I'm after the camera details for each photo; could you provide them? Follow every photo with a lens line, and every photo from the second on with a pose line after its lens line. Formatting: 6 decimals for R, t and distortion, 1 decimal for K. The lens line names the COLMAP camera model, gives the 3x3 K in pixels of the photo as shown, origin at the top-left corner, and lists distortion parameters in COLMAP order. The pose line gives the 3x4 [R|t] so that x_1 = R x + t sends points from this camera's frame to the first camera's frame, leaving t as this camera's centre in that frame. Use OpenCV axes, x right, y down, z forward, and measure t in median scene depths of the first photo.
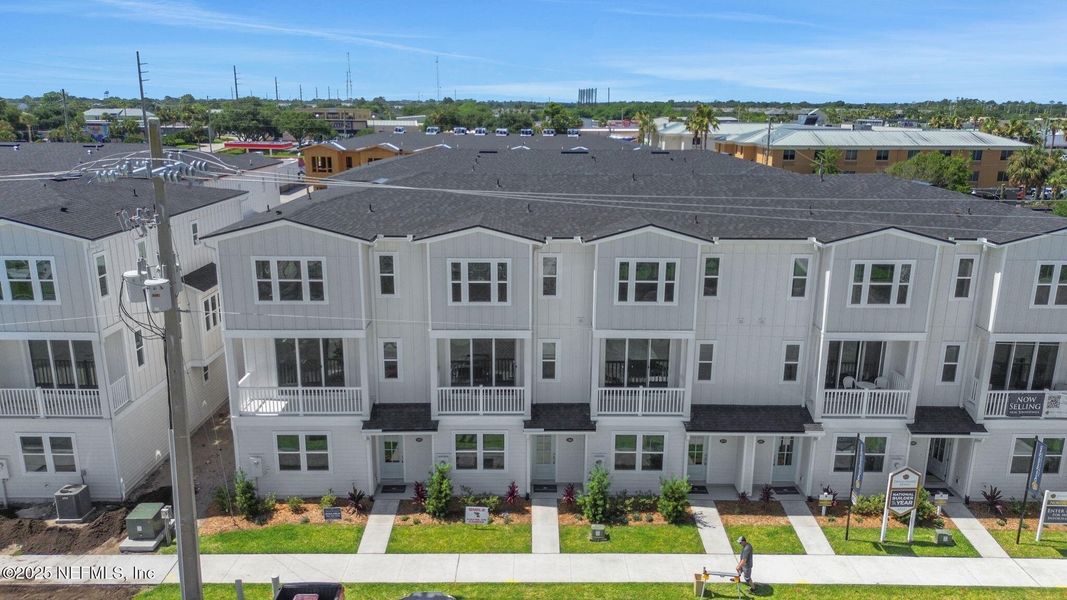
lens RADIAL K [[761.5, 0, 528.7], [0, 761.5, 304.1], [0, 0, 1]] dist [0.038840, -0.031838]
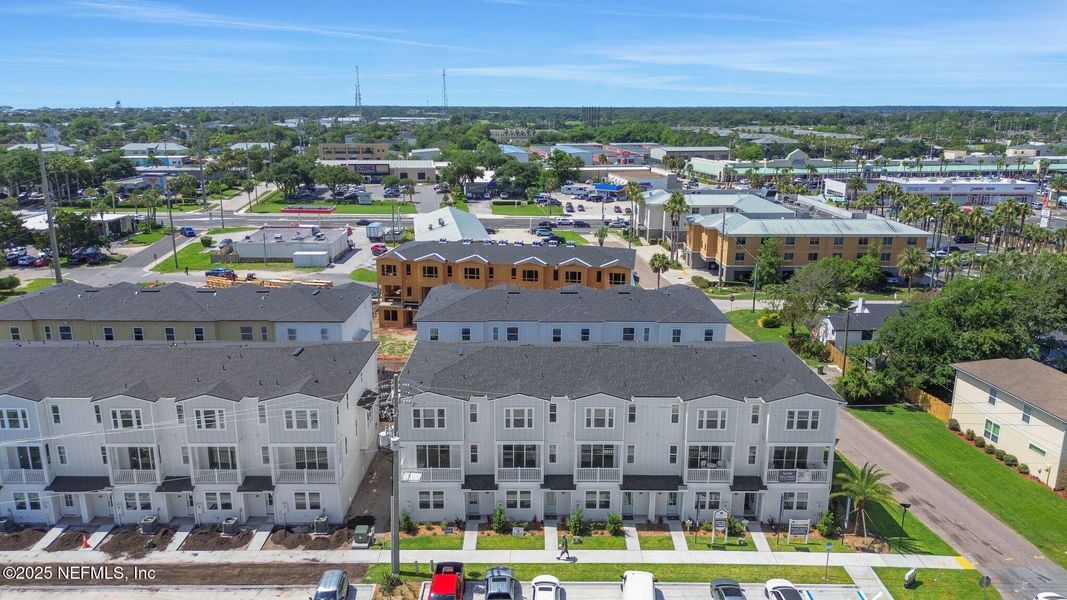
lens RADIAL K [[761.5, 0, 532.0], [0, 761.5, 307.6], [0, 0, 1]] dist [0.038840, -0.031838]
pose [[0.999998, -0.001105, -0.001917, -0.024757], [0.001107, 0.999999, 0.001028, -0.320309], [0.001916, -0.001030, 0.999998, -1.030959]]
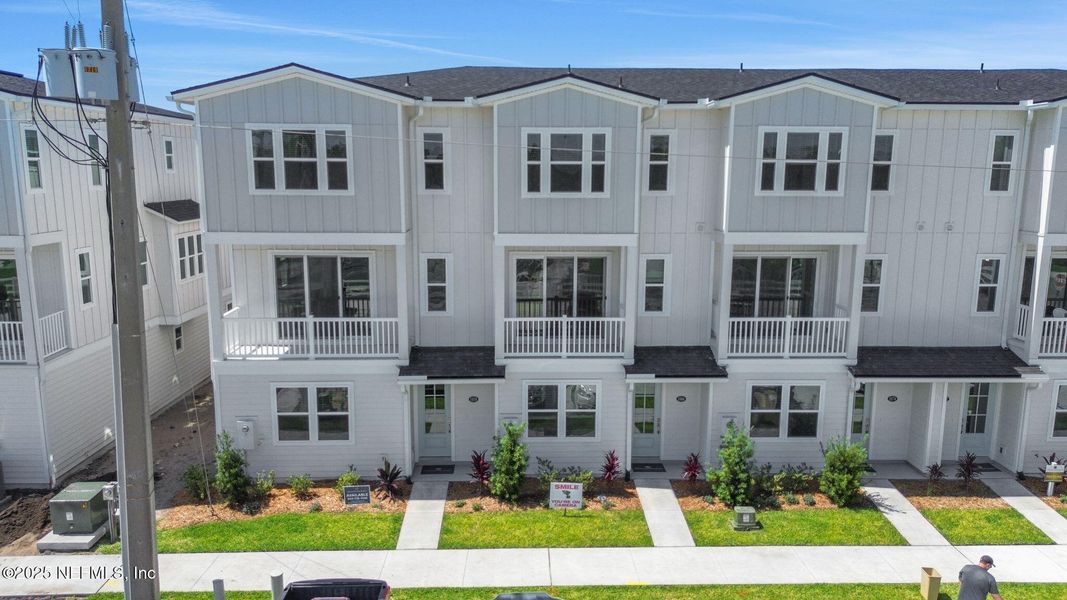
lens RADIAL K [[761.5, 0, 527.2], [0, 761.5, 305.7], [0, 0, 1]] dist [0.038840, -0.031838]
pose [[0.999769, -0.006036, 0.020641, -0.112499], [0.007713, 0.996593, -0.082120, 0.155963], [-0.020075, 0.082260, 0.996409, 0.288621]]
